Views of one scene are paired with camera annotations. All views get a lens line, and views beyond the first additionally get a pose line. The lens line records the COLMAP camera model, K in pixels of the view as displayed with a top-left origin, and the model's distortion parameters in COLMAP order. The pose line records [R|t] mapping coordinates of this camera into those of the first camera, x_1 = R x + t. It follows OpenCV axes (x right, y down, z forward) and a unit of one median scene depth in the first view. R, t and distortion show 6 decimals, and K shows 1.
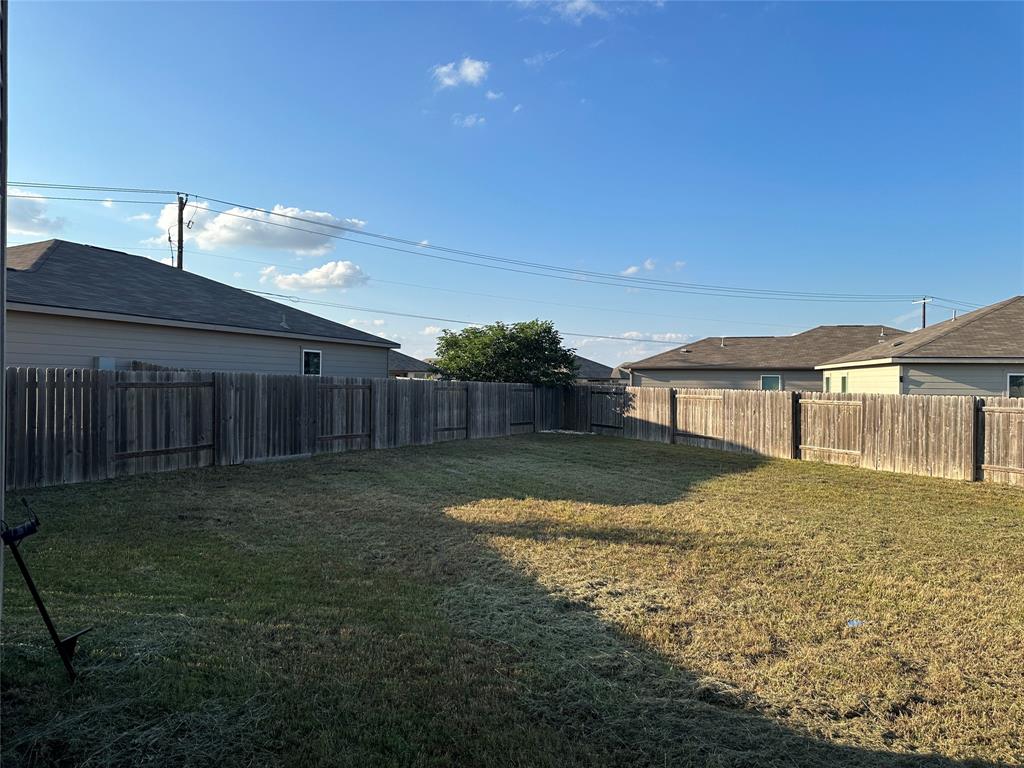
lens RADIAL K [[710.7, 0, 512.0], [0, 710.7, 384.0], [0, 0, 1]] dist [0.096314, -0.138924]
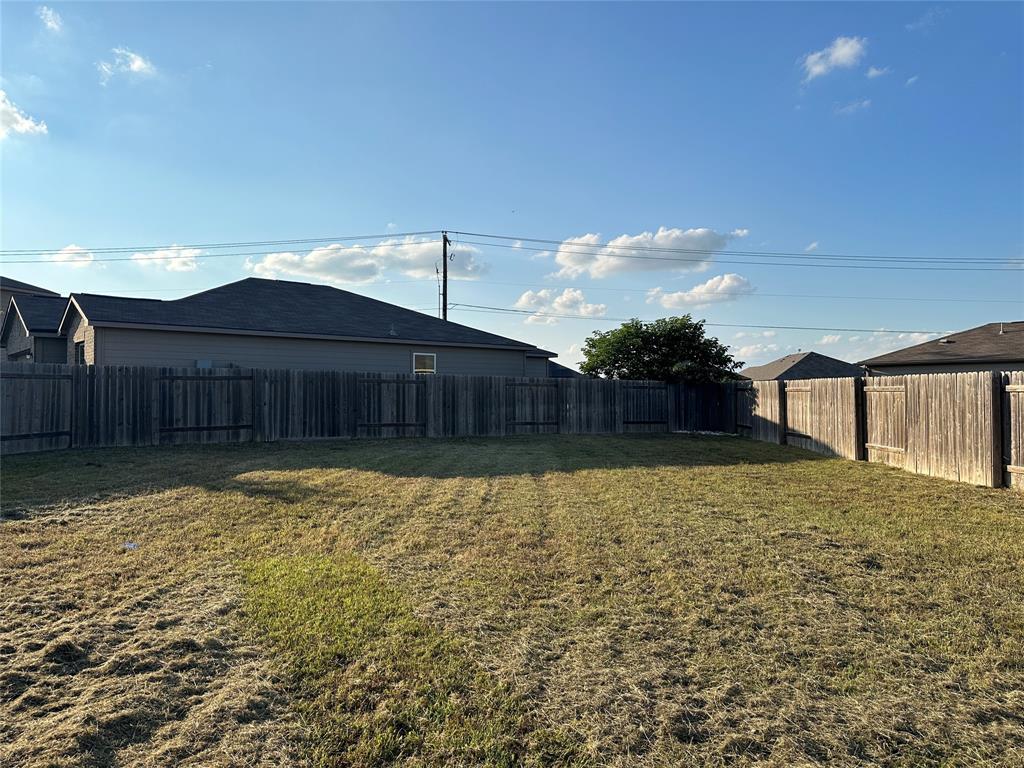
lens RADIAL K [[710.7, 0, 512.0], [0, 710.7, 384.0], [0, 0, 1]] dist [0.096314, -0.138924]
pose [[0.861455, -0.020059, -0.507437, 0.493118], [0.009143, 0.999670, -0.023995, 0.035730], [0.507751, 0.016032, 0.861355, 0.101432]]
